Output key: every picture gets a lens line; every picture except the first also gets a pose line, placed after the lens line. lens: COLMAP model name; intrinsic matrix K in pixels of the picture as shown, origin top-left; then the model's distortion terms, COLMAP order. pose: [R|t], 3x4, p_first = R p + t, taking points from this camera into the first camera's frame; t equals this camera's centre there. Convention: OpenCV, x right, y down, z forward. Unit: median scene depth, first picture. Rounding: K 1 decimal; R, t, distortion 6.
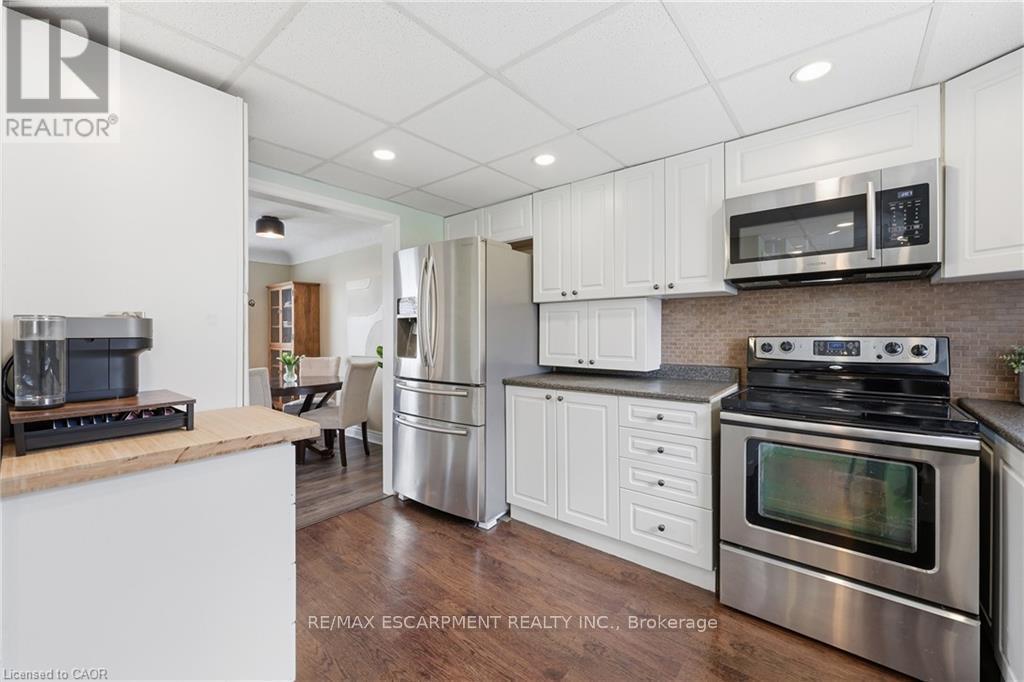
lens RADIAL K [[412.6, 0, 509.1], [0, 412.6, 334.1], [0, 0, 1]] dist [-0.000605, -0.000233]
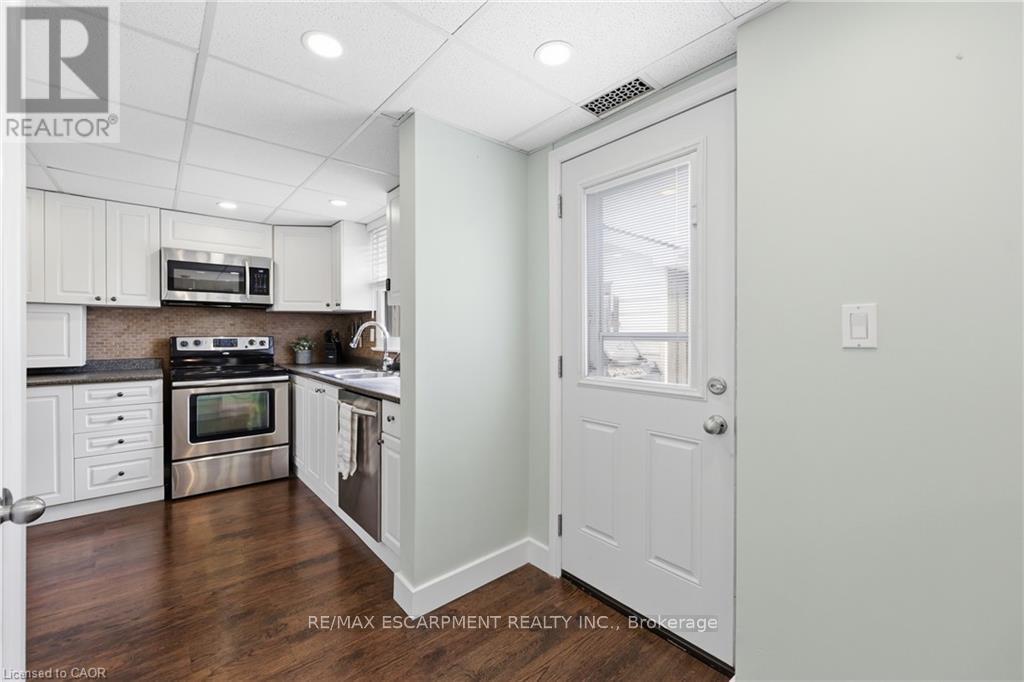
lens RADIAL K [[412.7, 0, 502.7], [0, 412.7, 336.1], [0, 0, 1]] dist [-0.000061, -0.000159]
pose [[0.174061, -0.000775, 0.984735, -0.728979], [0.001491, 0.999999, 0.000524, 0.003821], [-0.984734, 0.001377, 0.174062, -0.483985]]
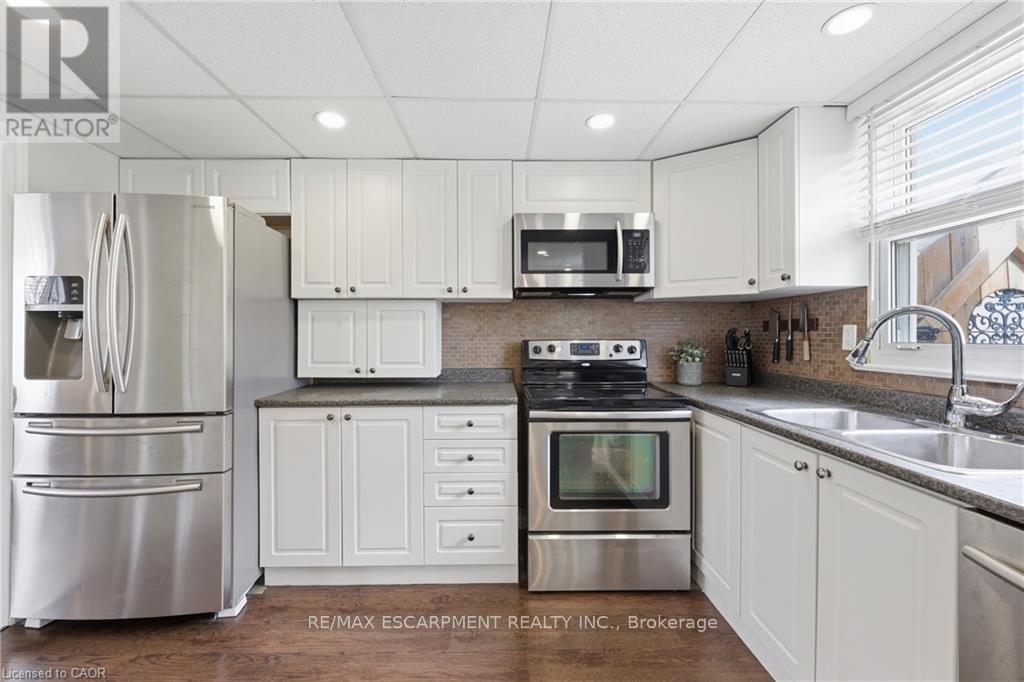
lens RADIAL K [[412.7, 0, 502.7], [0, 412.7, 336.1], [0, 0, 1]] dist [-0.000061, -0.000159]
pose [[0.760117, 0.001895, 0.649784, -0.192476], [0.001685, 0.999987, -0.004887, -0.000399], [-0.649784, 0.004809, 0.760104, 0.194410]]
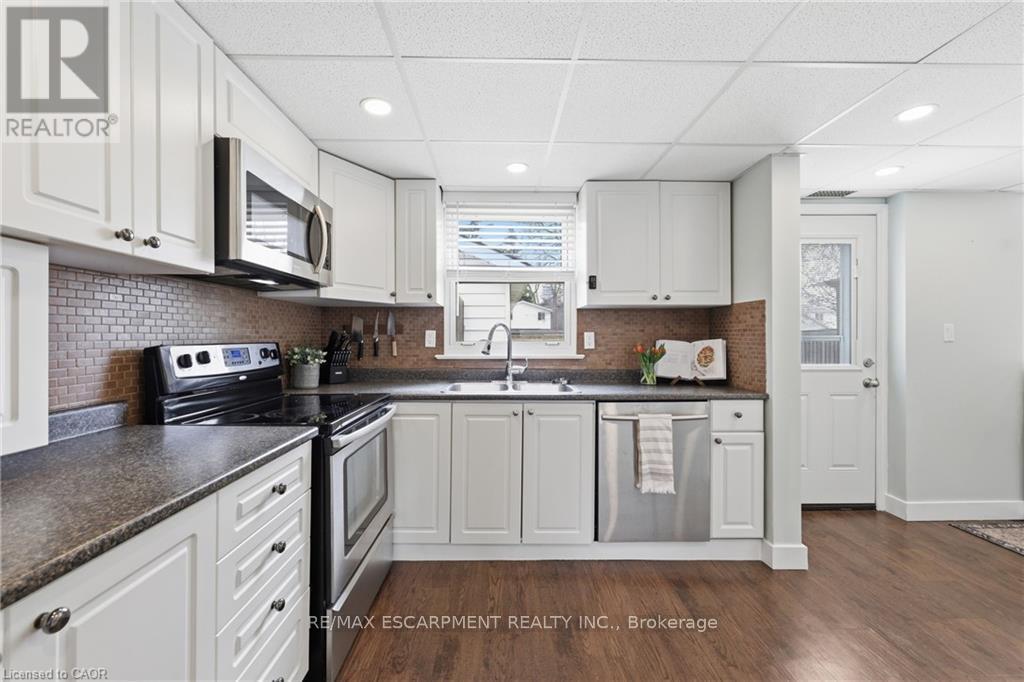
lens RADIAL K [[411.0, 0, 500.9], [0, 411.0, 338.6], [0, 0, 1]] dist [-0.014906, -0.000454]
pose [[-0.639554, 0.001281, 0.768745, -0.238670], [0.006861, 0.999968, 0.004042, -0.004234], [-0.768716, 0.007860, -0.639543, 1.038117]]
